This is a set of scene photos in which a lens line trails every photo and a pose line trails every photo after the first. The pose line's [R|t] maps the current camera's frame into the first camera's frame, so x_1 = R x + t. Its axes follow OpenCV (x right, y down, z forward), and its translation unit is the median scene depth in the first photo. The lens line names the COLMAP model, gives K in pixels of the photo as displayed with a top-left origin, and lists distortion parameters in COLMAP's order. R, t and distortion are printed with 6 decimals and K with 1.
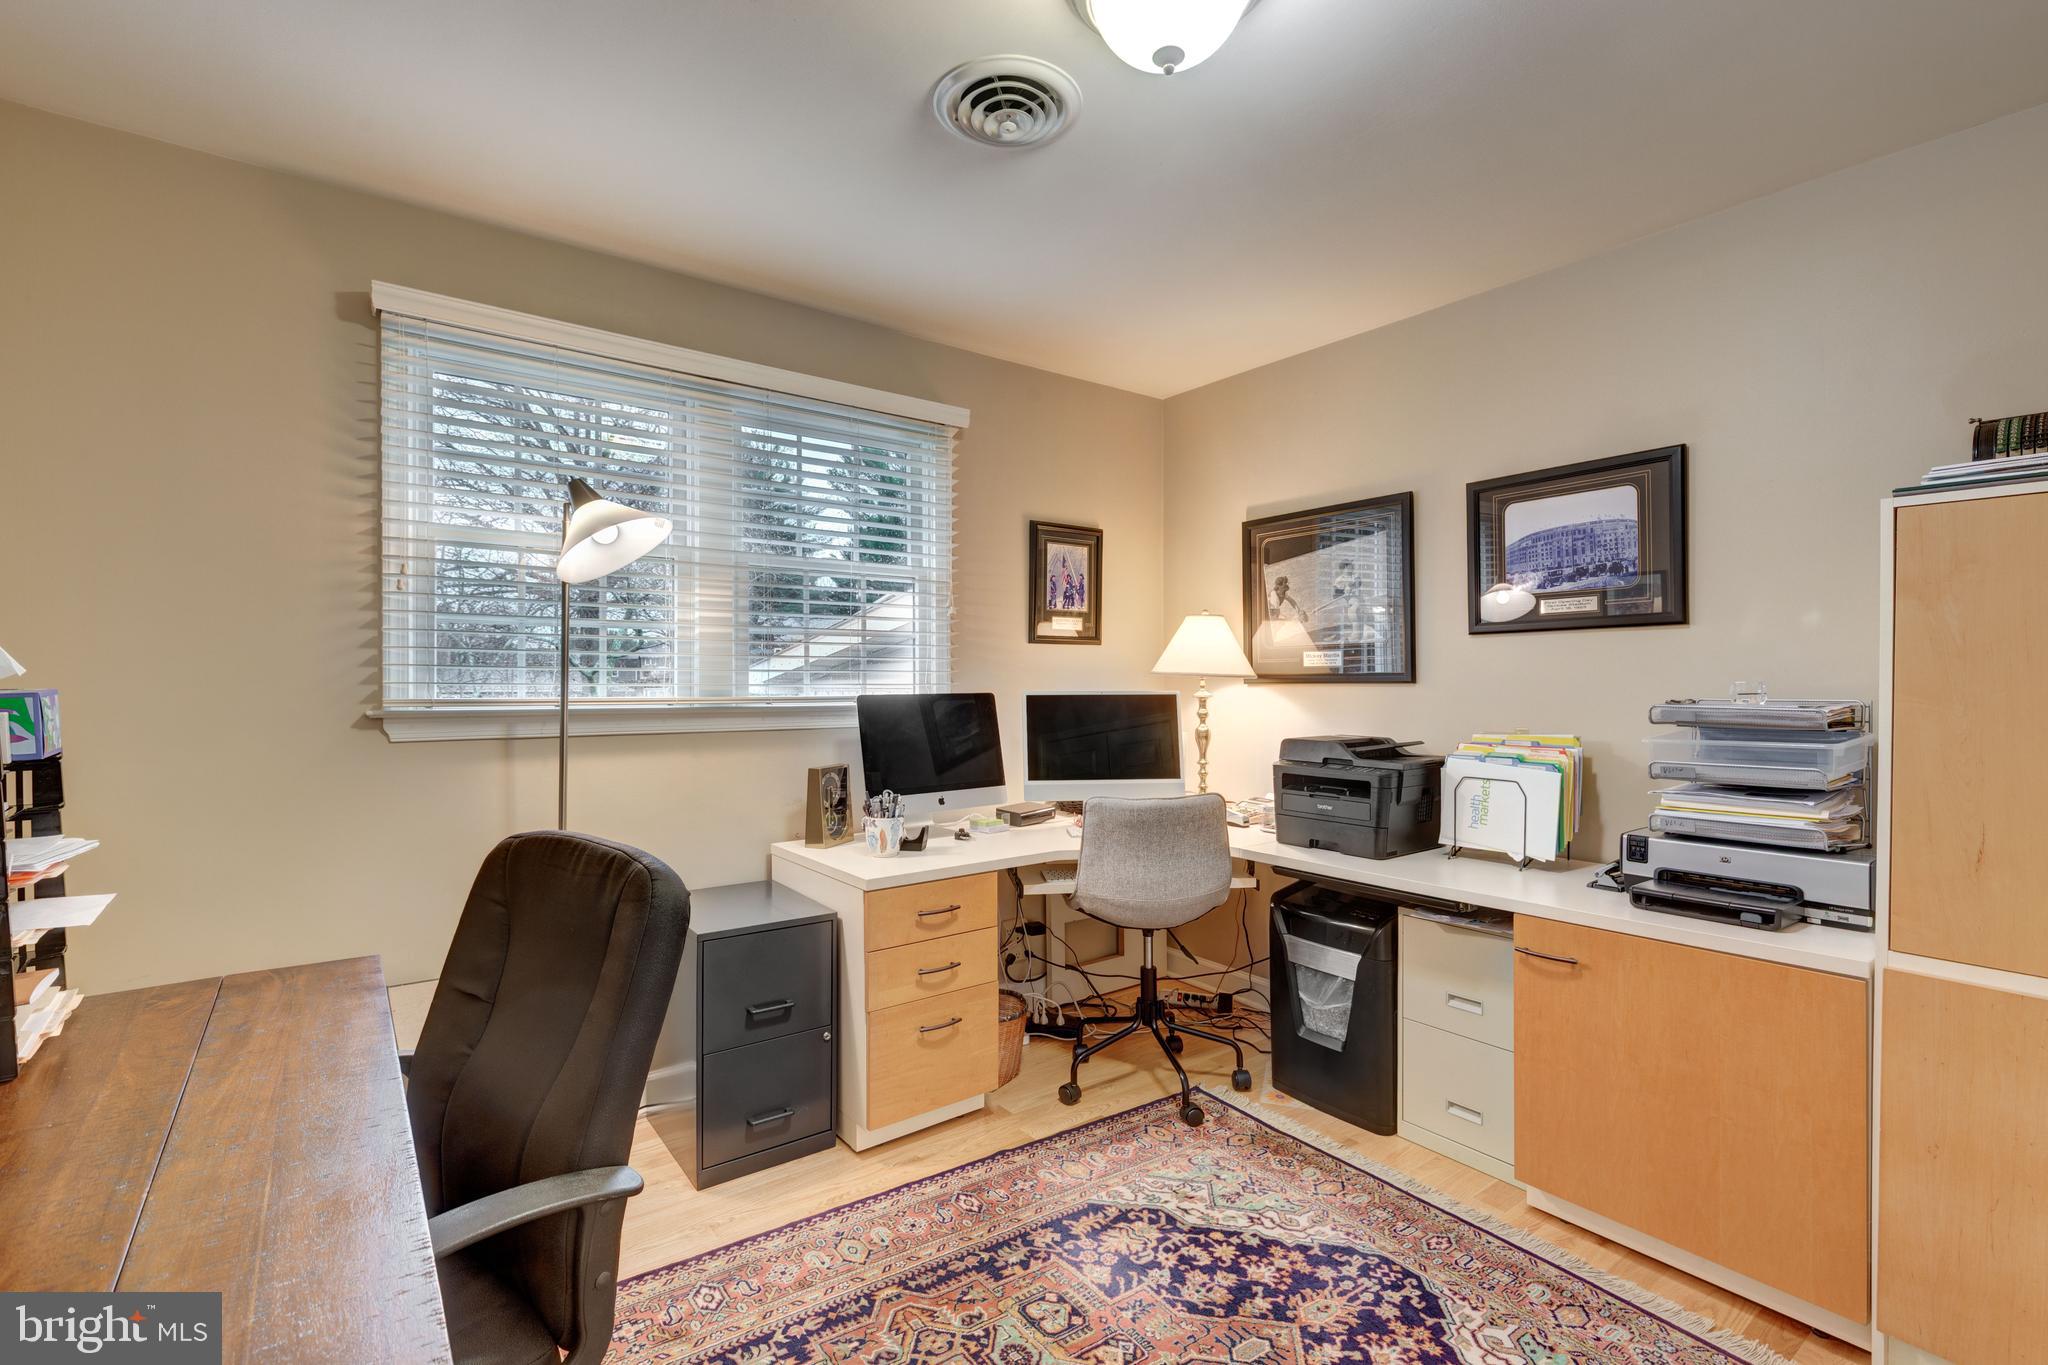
lens RADIAL K [[938.5, 0, 1033.3], [0, 938.5, 673.5], [0, 0, 1]] dist [0.010251, -0.002339]
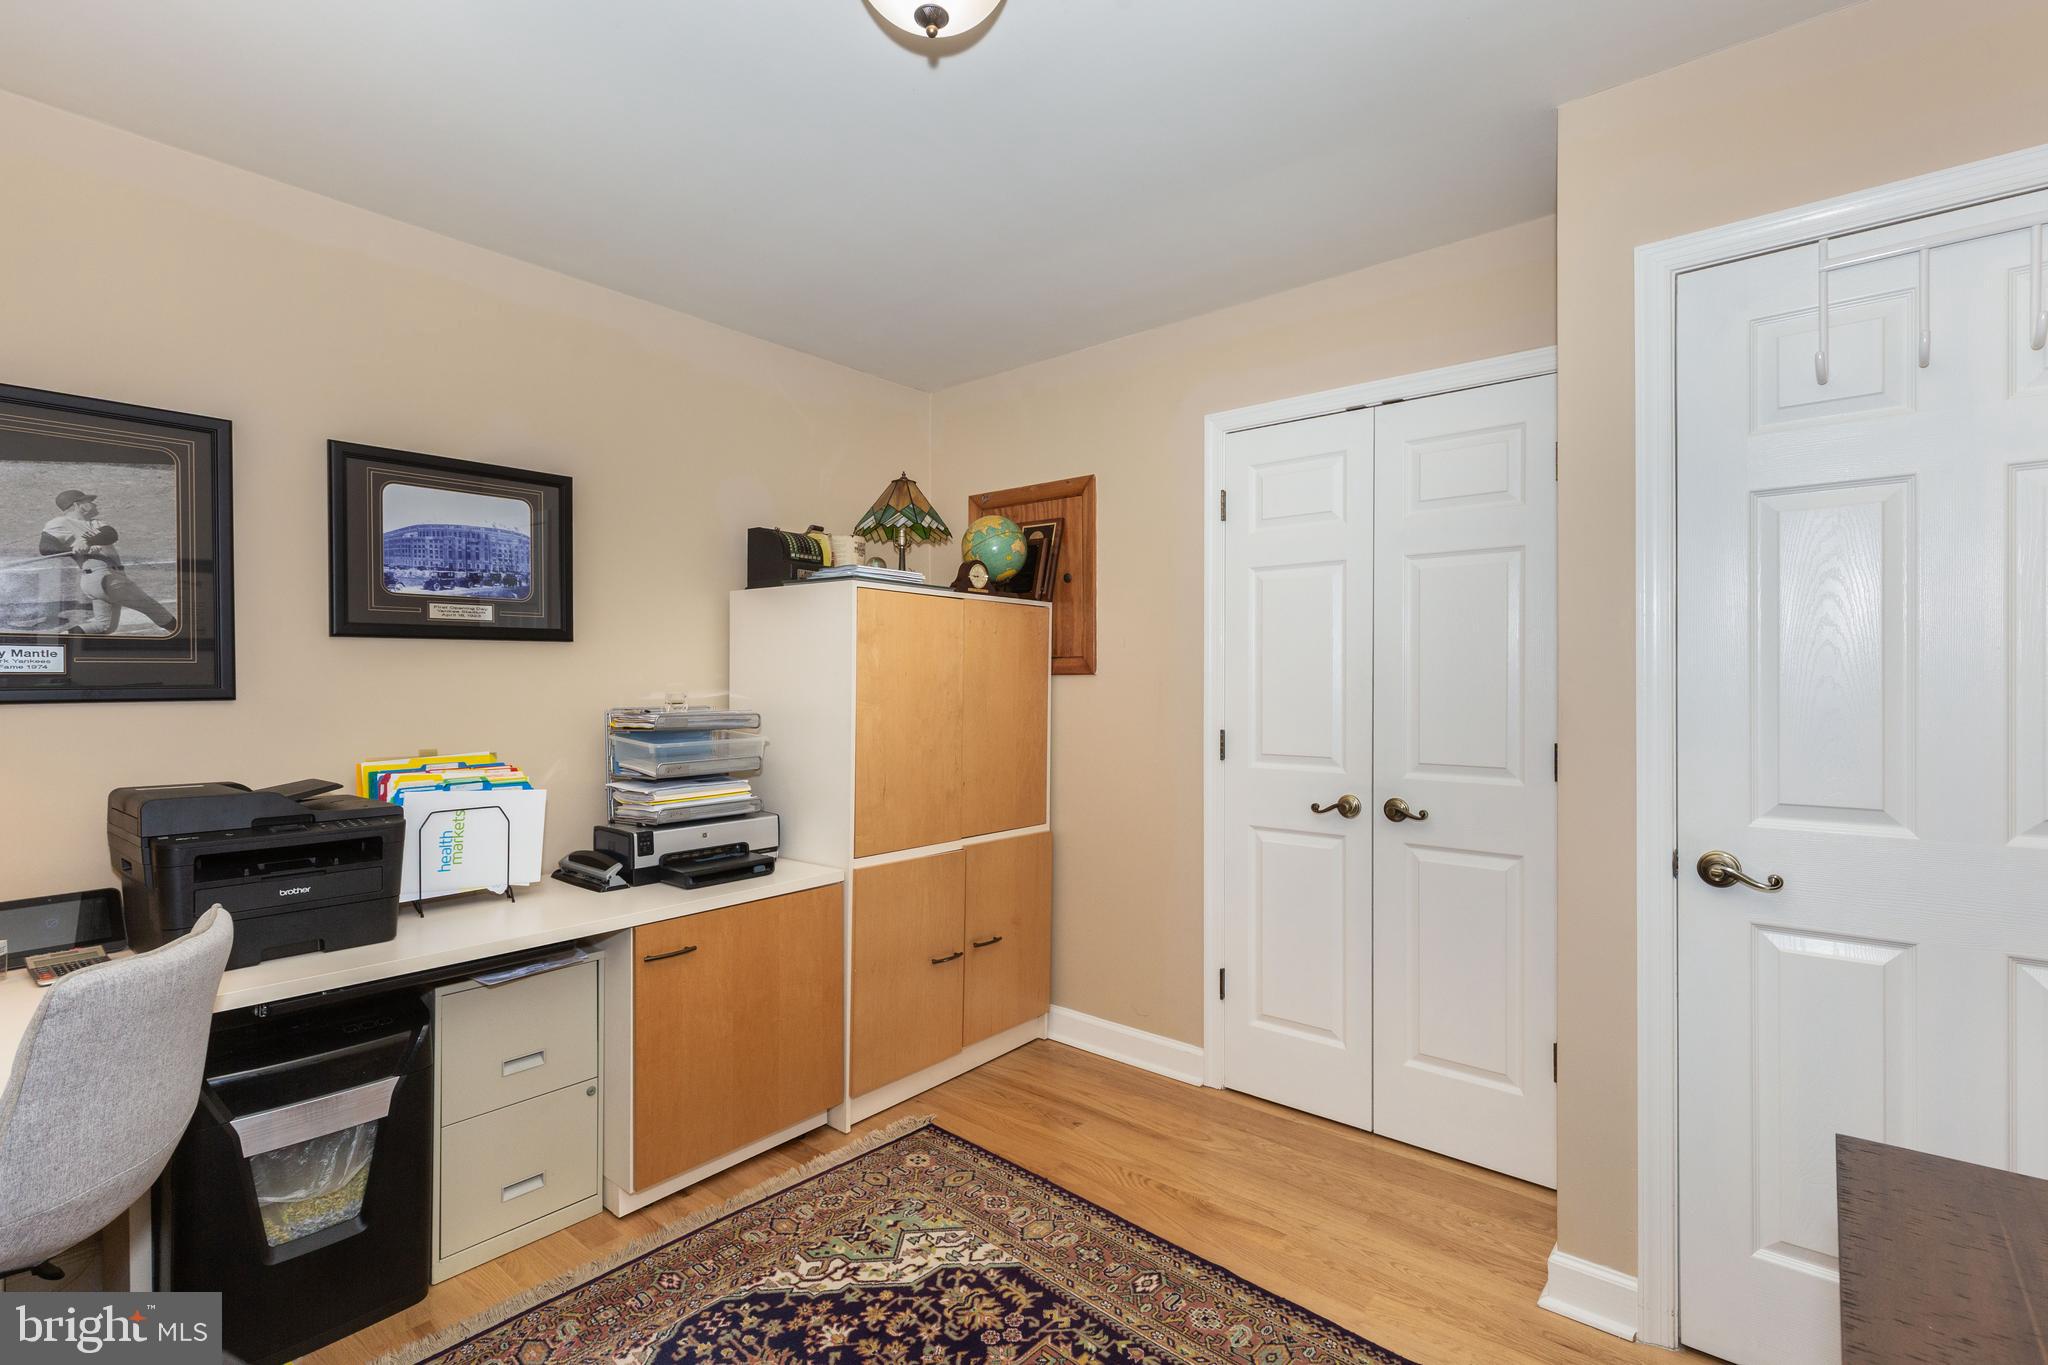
lens RADIAL K [[938.5, 0, 1033.1], [0, 938.5, 686.5], [0, 0, 1]] dist [0.010251, -0.002339]
pose [[-0.225664, -0.001638, 0.974204, -0.473816], [-0.002968, 0.999995, 0.000994, -0.002674], [-0.974201, -0.002667, -0.225668, 0.691976]]
